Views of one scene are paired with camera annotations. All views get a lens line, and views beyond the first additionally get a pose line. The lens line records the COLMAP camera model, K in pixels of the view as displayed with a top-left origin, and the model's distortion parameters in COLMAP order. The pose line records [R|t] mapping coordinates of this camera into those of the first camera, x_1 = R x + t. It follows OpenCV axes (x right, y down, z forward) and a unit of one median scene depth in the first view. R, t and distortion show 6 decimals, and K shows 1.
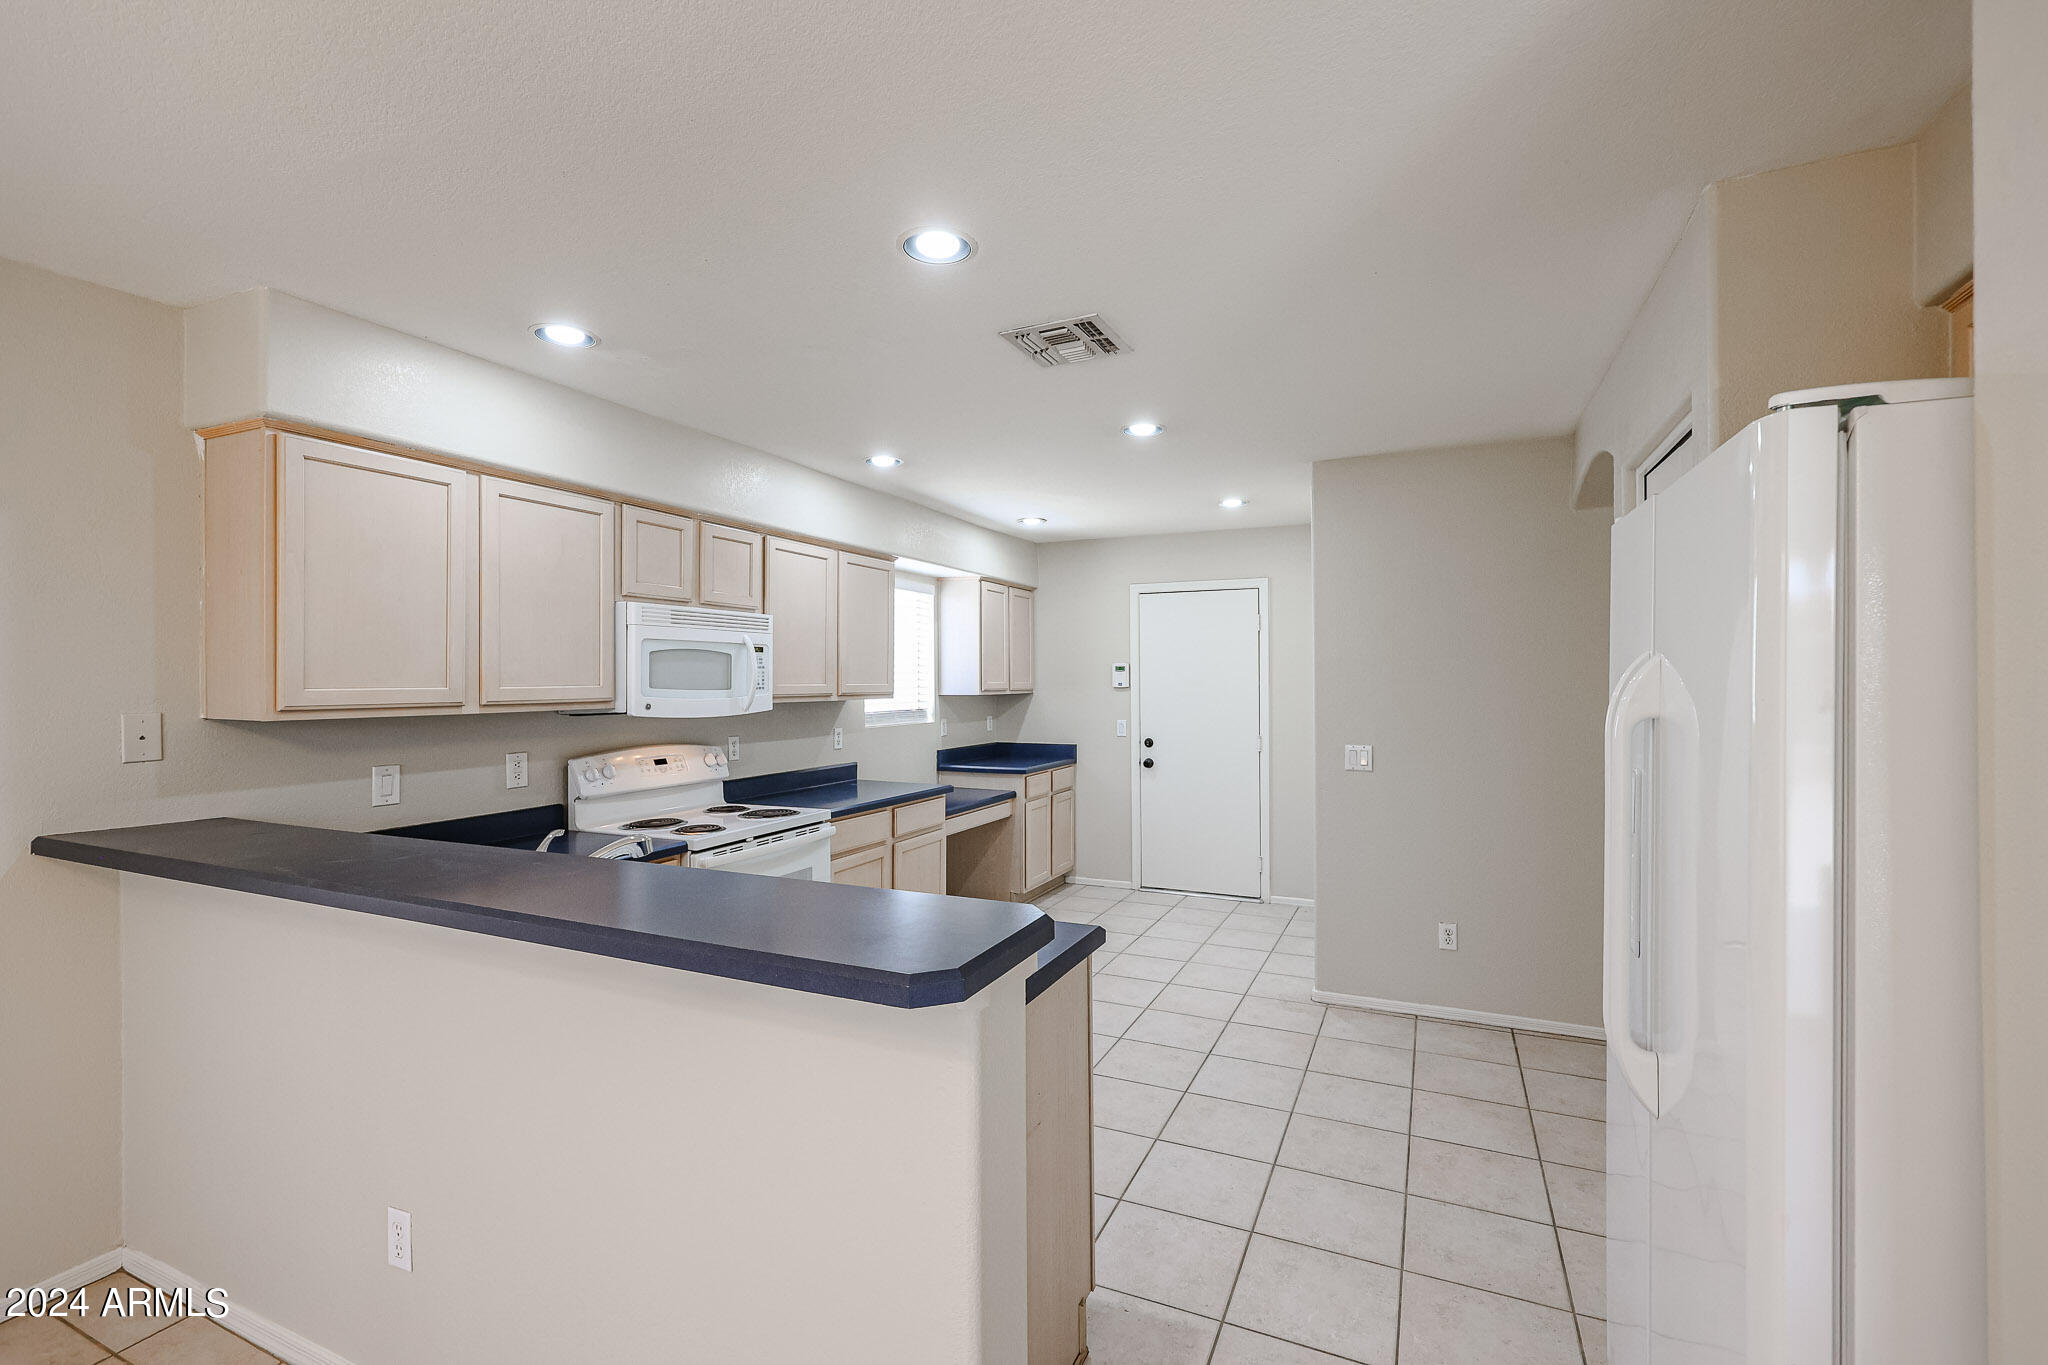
lens RADIAL K [[903.3, 0, 1024.5], [0, 903.3, 679.7], [0, 0, 1]] dist [0.000433, 0.000044]
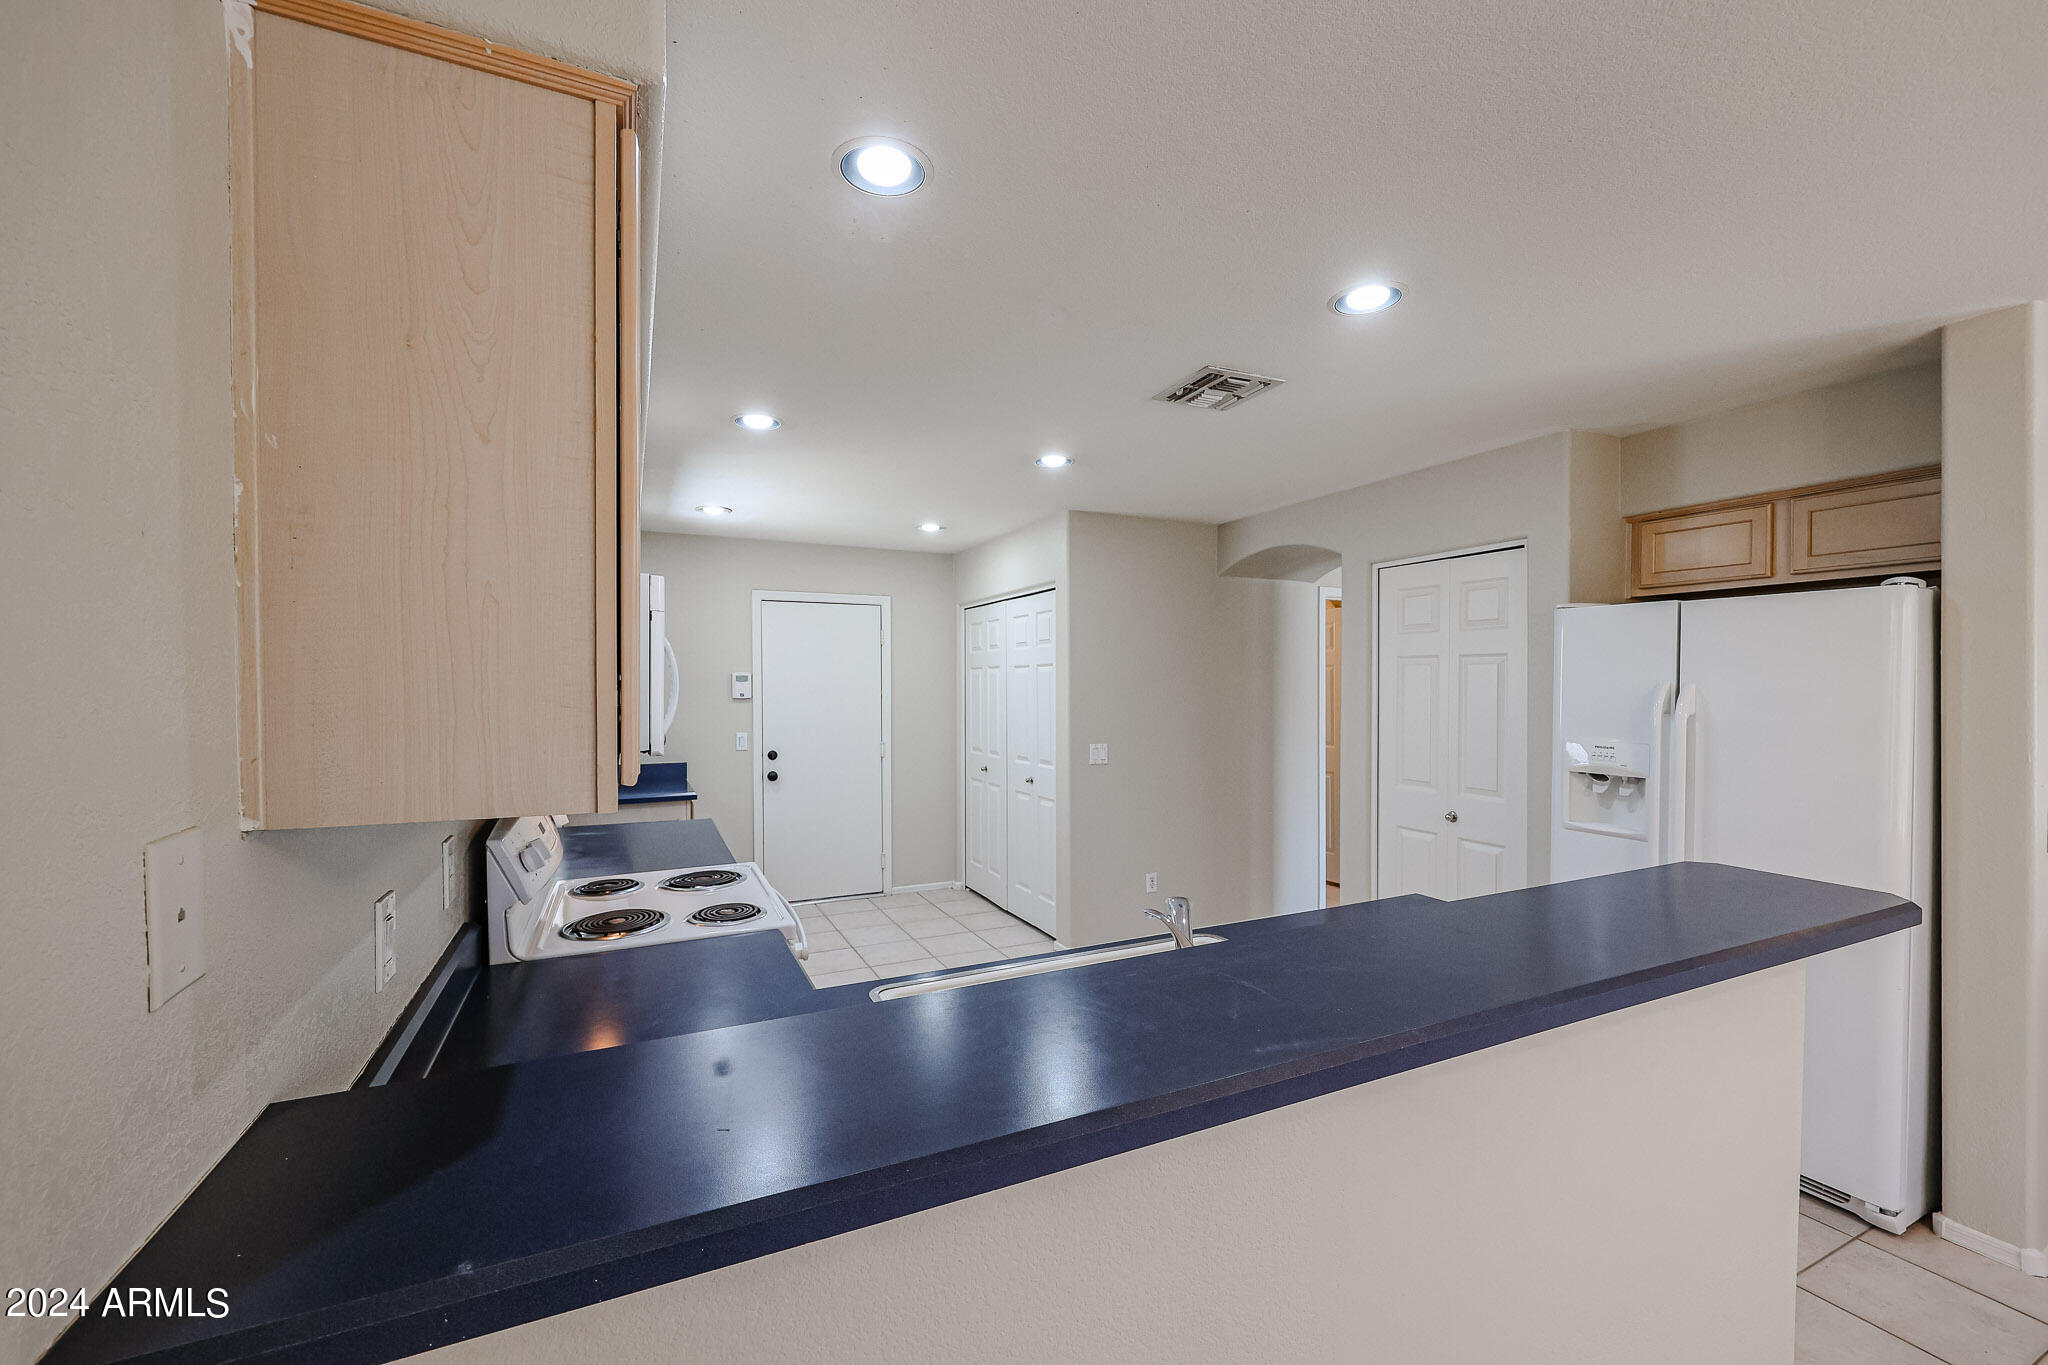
lens RADIAL K [[825.0, 0, 1026.6], [0, 825.0, 691.2], [0, 0, 1]] dist [0.000883, 0.001120]
pose [[0.634795, -0.005635, 0.772660, -0.628488], [-0.000299, 0.999972, 0.007539, -0.009502], [-0.772681, -0.005016, 0.634775, 0.385722]]
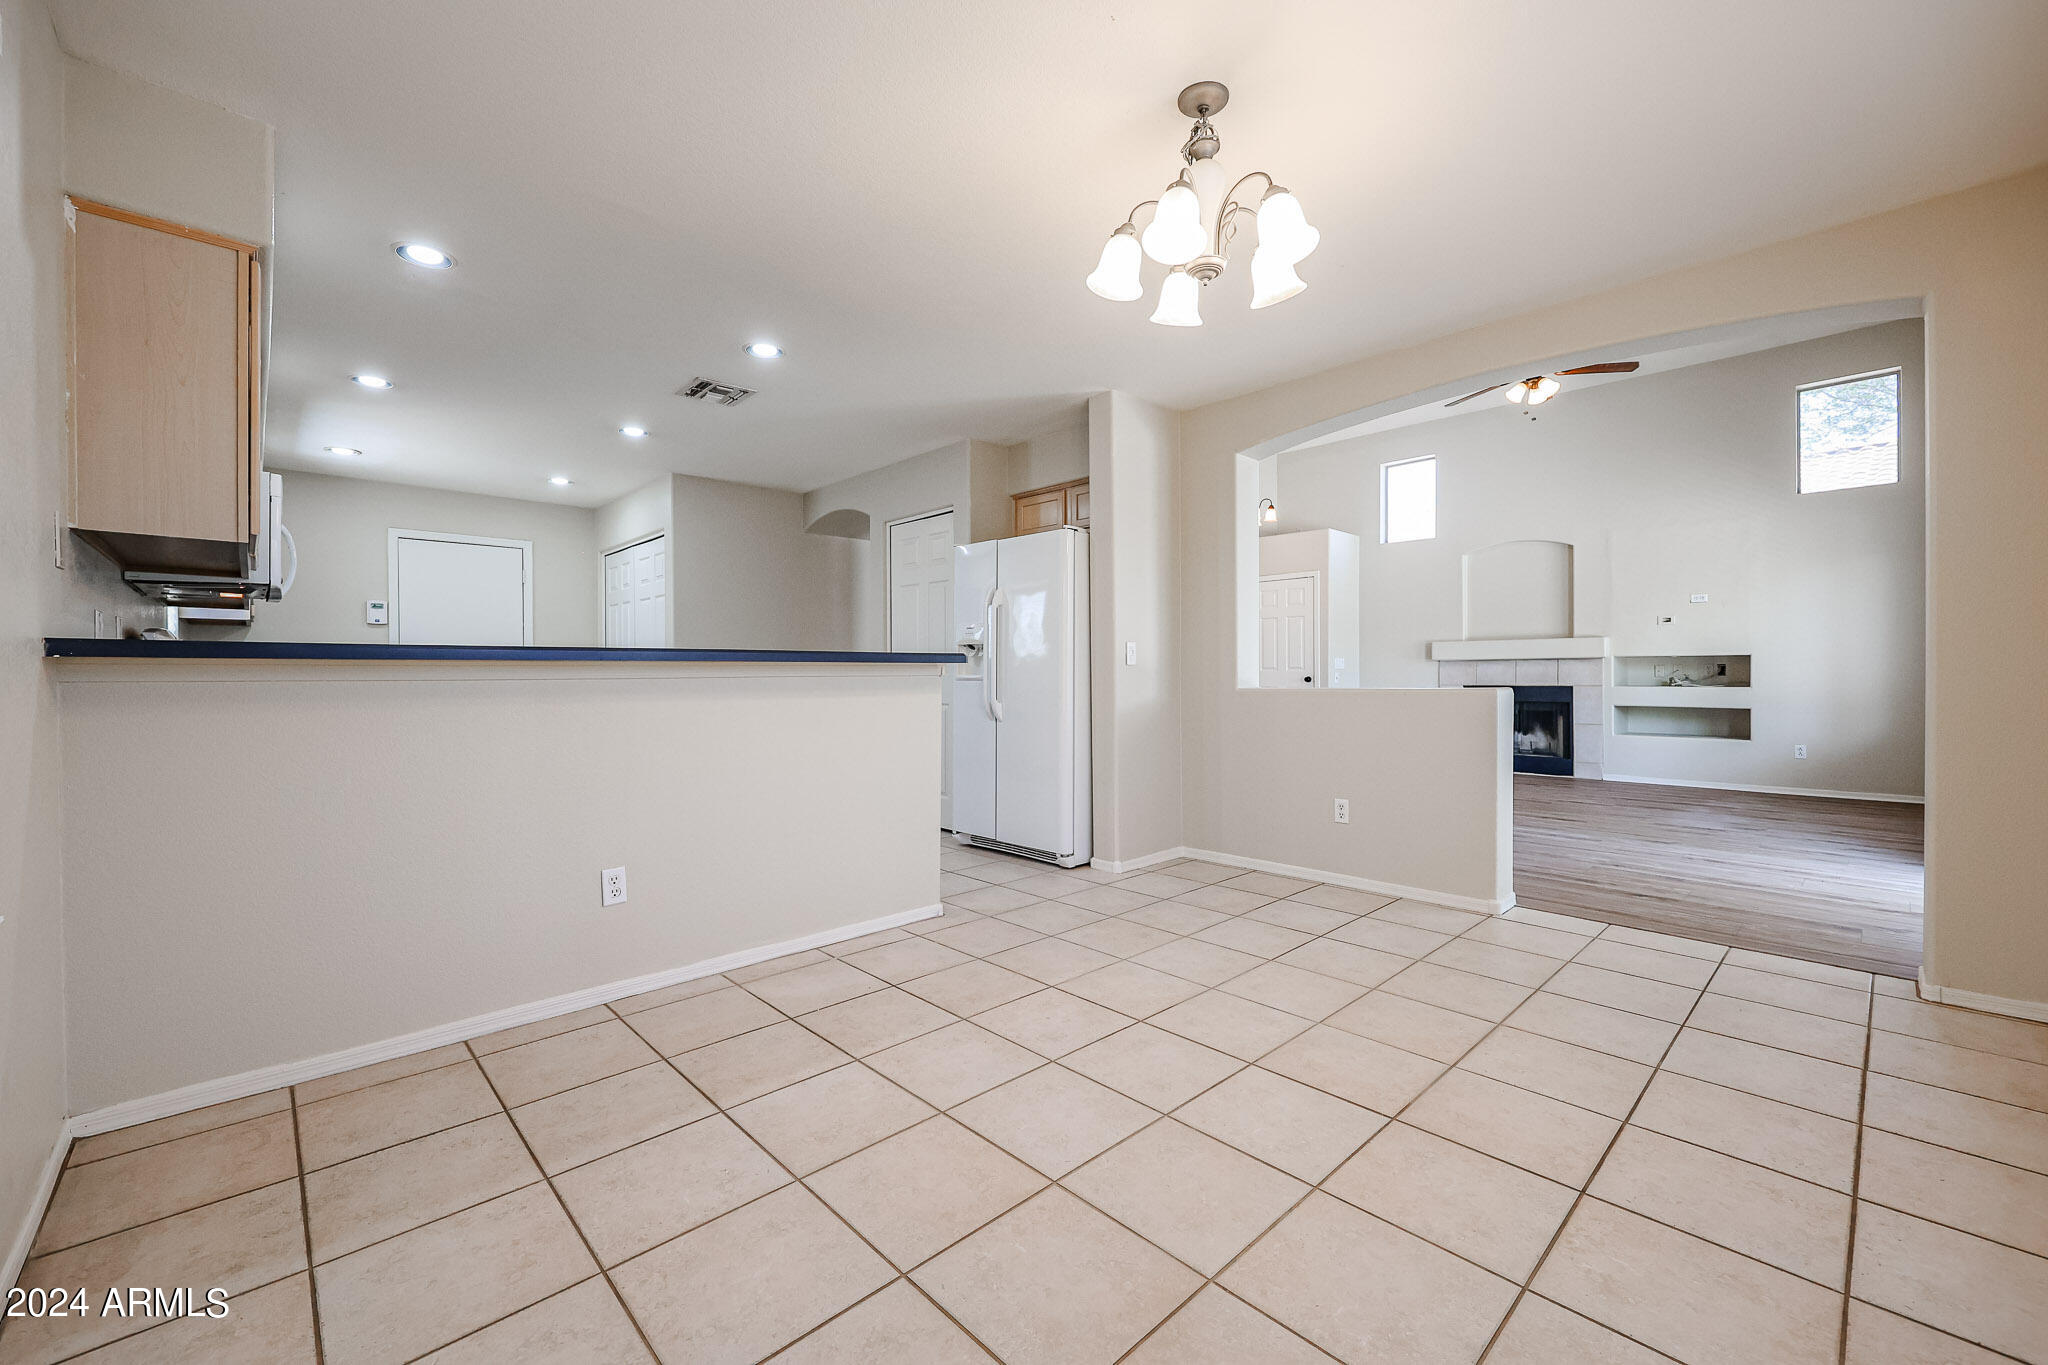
lens RADIAL K [[825.0, 0, 1021.3], [0, 825.0, 675.5], [0, 0, 1]] dist [0.000883, 0.001120]
pose [[0.376709, 0.001588, 0.926330, -0.855128], [0.003105, 0.999991, -0.002977, 0.125827], [-0.926326, 0.003998, 0.376701, -0.098327]]
